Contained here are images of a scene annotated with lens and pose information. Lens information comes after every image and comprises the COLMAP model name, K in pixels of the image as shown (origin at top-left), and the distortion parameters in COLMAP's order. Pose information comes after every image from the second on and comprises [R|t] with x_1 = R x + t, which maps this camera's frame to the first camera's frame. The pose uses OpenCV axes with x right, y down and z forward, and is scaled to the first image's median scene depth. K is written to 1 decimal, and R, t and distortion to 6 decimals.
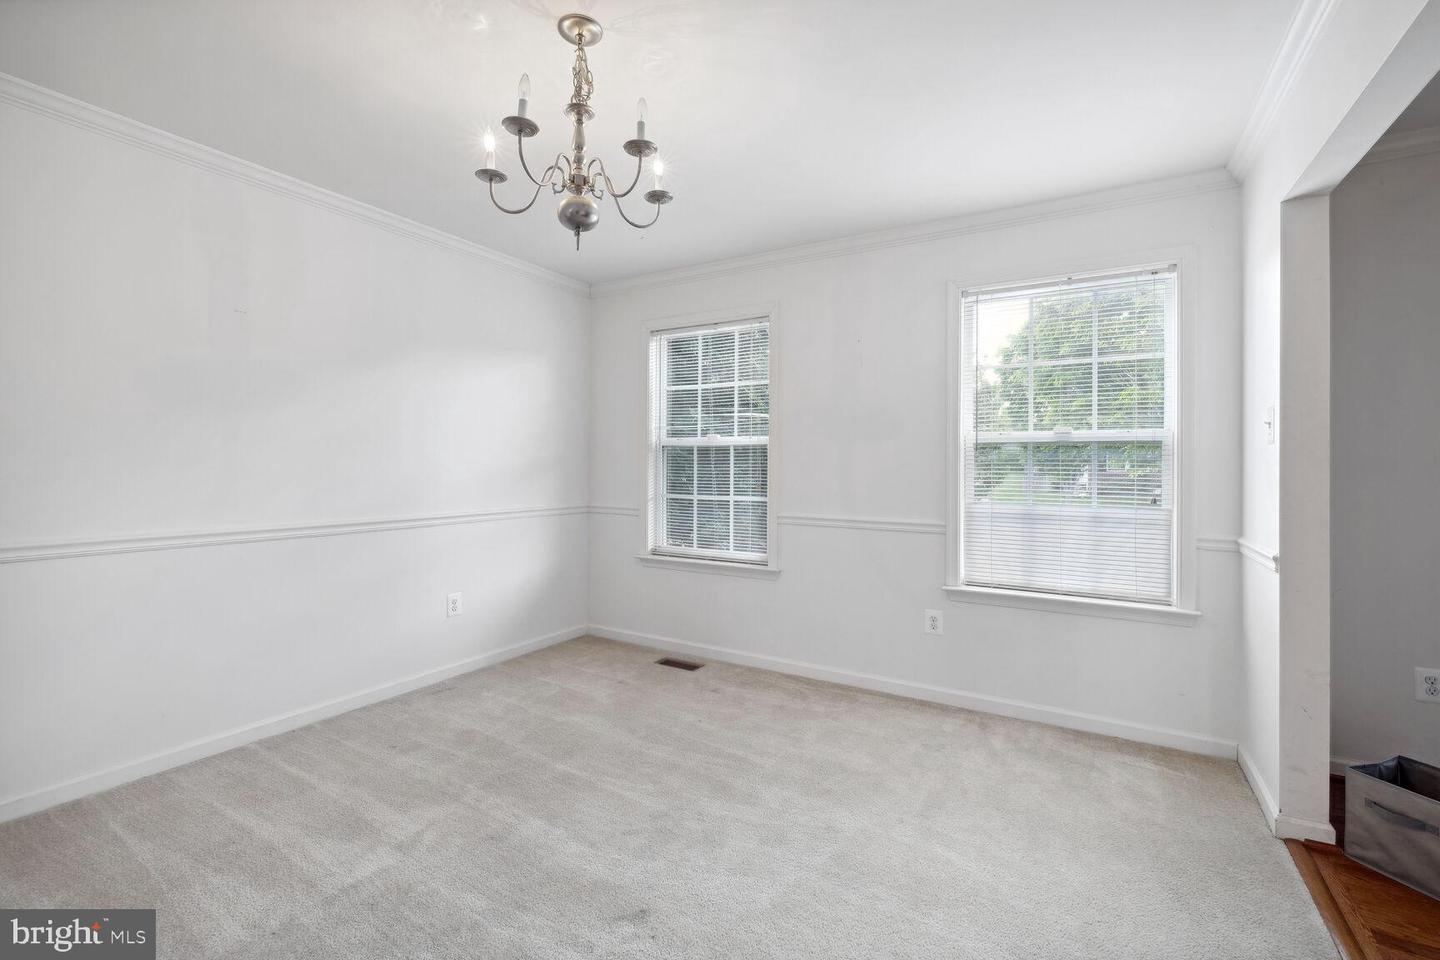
lens RADIAL K [[619.8, 0, 687.7], [0, 619.8, 463.6], [0, 0, 1]] dist [0.023722, -0.000456]
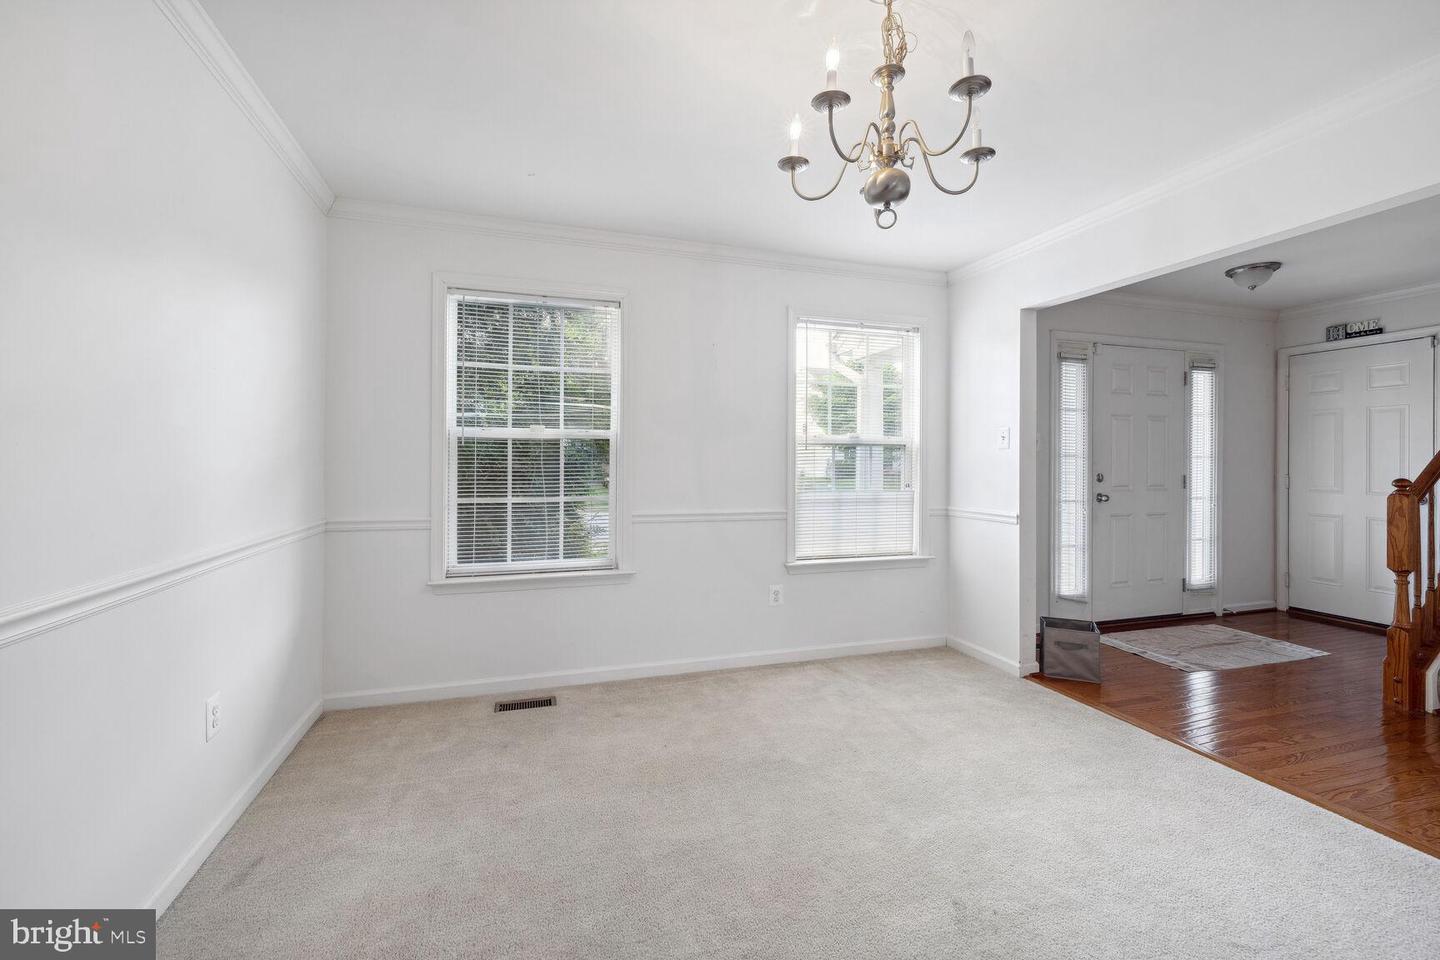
lens RADIAL K [[619.8, 0, 697.4], [0, 619.8, 462.1], [0, 0, 1]] dist [0.023722, -0.000456]
pose [[0.657696, -0.004756, 0.753269, -0.519445], [-0.001862, 0.999967, 0.007940, -0.004721], [-0.753281, -0.006625, 0.657665, 0.310482]]
